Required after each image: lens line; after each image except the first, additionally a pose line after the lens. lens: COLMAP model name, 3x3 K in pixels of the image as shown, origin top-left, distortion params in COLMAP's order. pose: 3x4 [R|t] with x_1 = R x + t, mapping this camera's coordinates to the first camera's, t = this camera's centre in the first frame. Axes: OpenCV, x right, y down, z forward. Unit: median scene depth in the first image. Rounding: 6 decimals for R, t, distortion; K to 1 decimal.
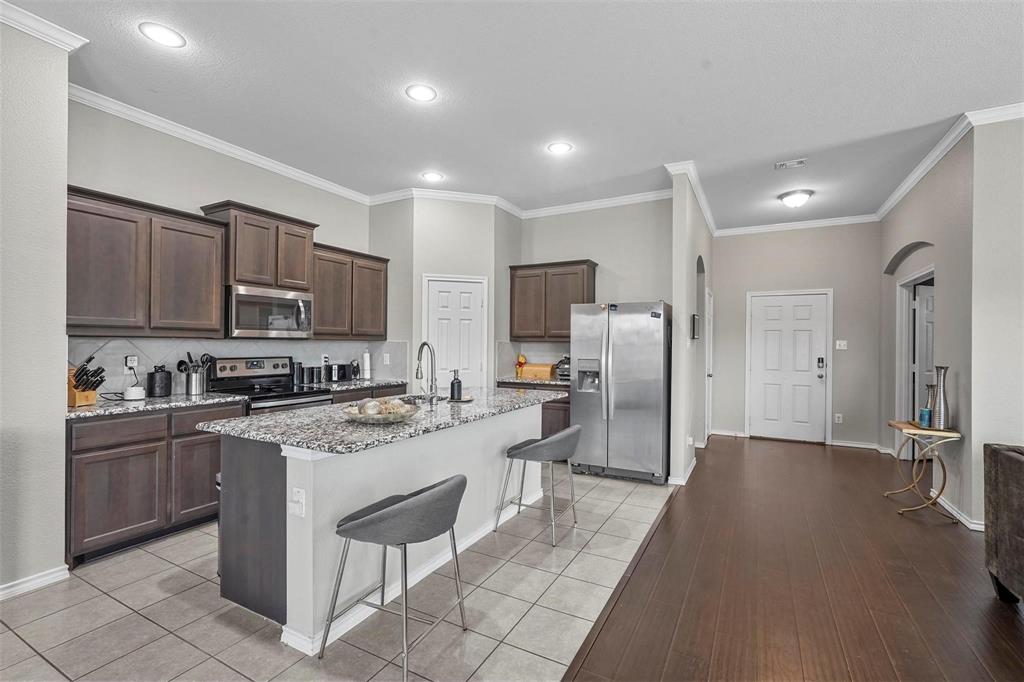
lens RADIAL K [[455.6, 0, 505.1], [0, 455.6, 343.5], [0, 0, 1]] dist [-0.009078, 0.004402]
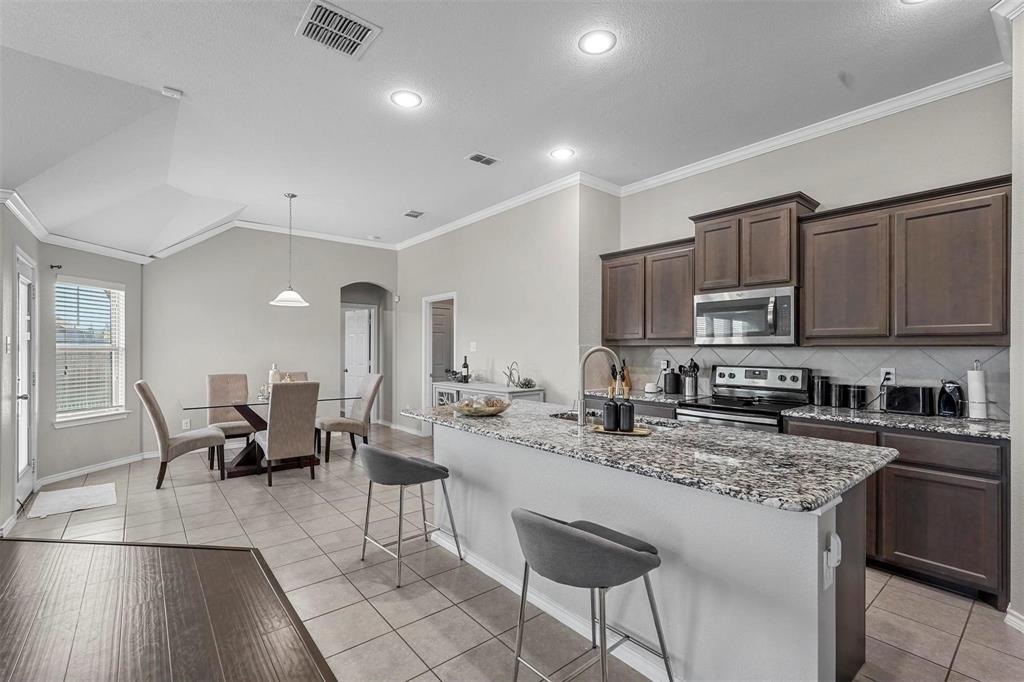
lens RADIAL K [[455.6, 0, 513.7], [0, 455.6, 347.7], [0, 0, 1]] dist [-0.009078, 0.004402]
pose [[-0.356325, -0.010013, -0.934308, 0.444241], [-0.006417, 0.999945, -0.008269, 0.003654], [0.934340, 0.003049, -0.356370, 0.817775]]
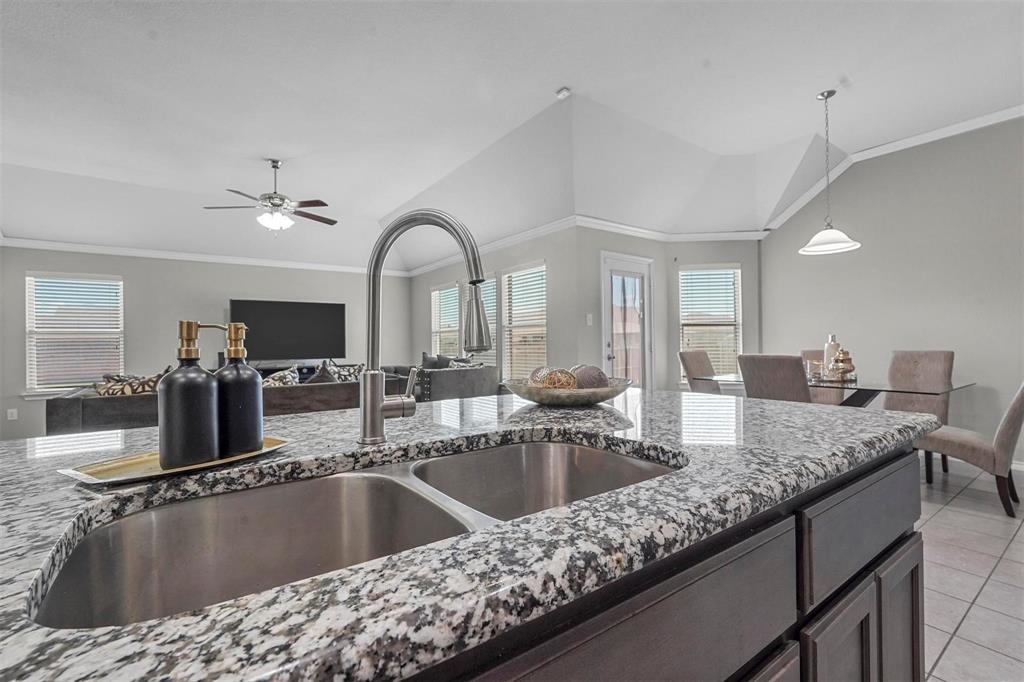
lens RADIAL K [[455.6, 0, 504.9], [0, 455.6, 339.7], [0, 0, 1]] dist [-0.009078, 0.004402]
pose [[-0.908528, 0.005272, 0.417790, -0.238790], [0.004542, 0.999986, -0.002740, 0.048246], [-0.417799, -0.000592, -0.908539, 0.861281]]
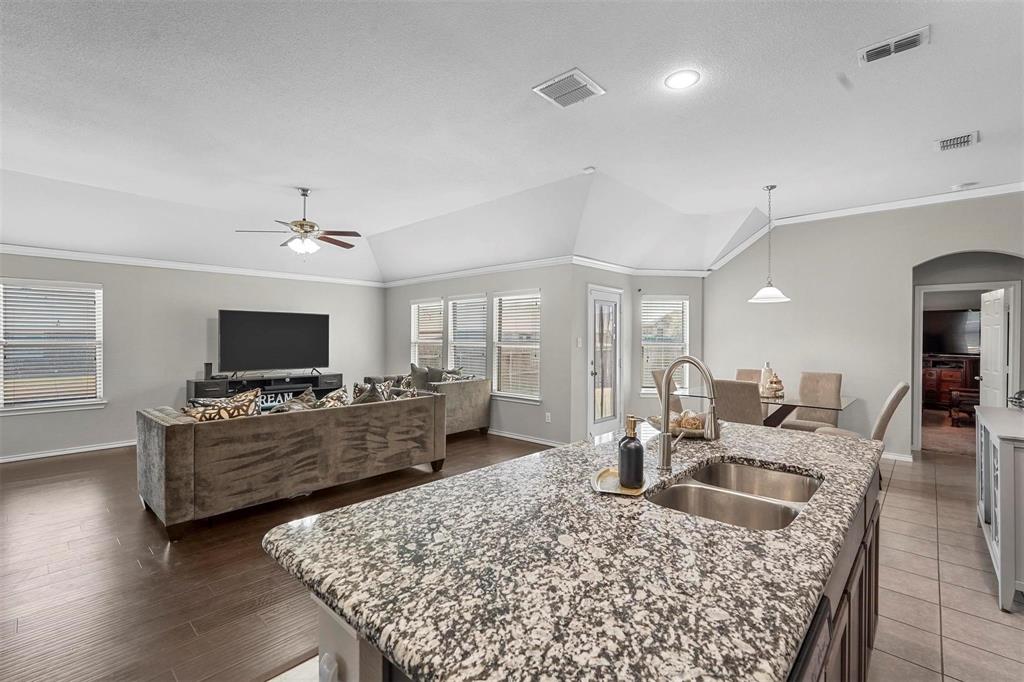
lens RADIAL K [[455.6, 0, 510.9], [0, 455.6, 340.5], [0, 0, 1]] dist [-0.009078, 0.004402]
pose [[-0.972585, -0.015213, 0.232050, -0.076296], [-0.013934, 0.999877, 0.007149, -0.014822], [-0.232130, 0.003719, -0.972678, 1.100722]]
